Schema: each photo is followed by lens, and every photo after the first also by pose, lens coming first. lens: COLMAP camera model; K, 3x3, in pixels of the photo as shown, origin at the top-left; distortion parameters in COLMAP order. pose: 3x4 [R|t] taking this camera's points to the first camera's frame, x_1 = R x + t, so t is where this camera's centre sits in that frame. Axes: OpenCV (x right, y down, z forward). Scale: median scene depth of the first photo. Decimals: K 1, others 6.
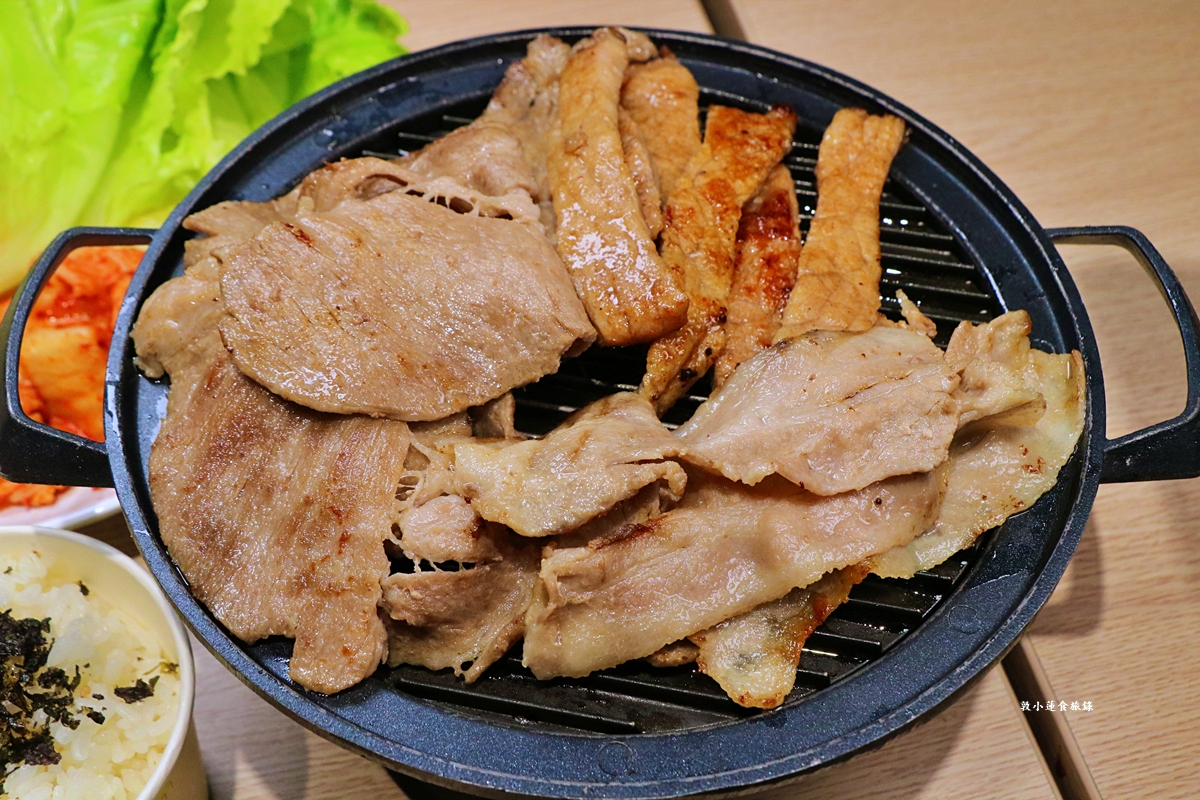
lens RADIAL K [[1057.0, 0, 600.0], [0, 1057.0, 400.0], [0, 0, 1]] dist [-0.029762, 0.009024]
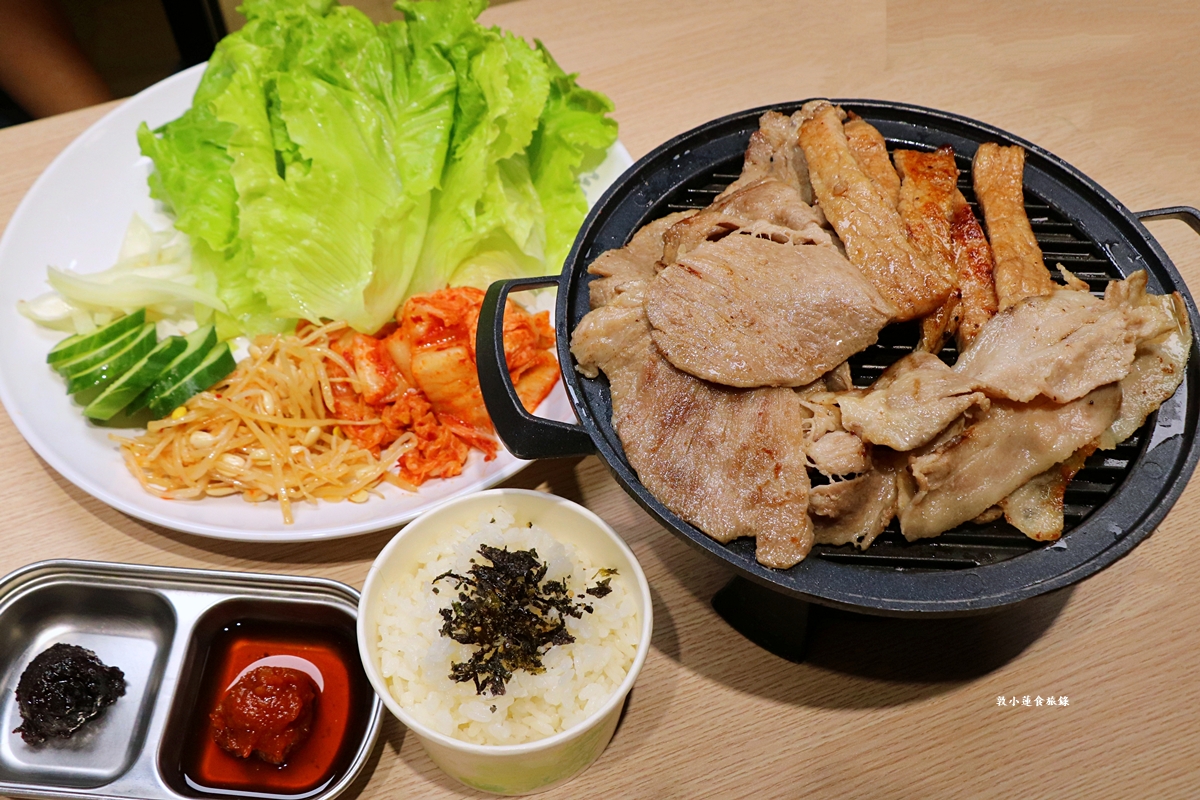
lens RADIAL K [[834.7, 0, 598.3], [0, 834.7, 376.3], [0, 0, 1]] dist [-0.083373, 0.049272]
pose [[0.992525, -0.115542, 0.039293, -0.484640], [0.114288, 0.992906, 0.032792, -0.063371], [-0.042803, -0.028056, 0.998690, -0.170466]]
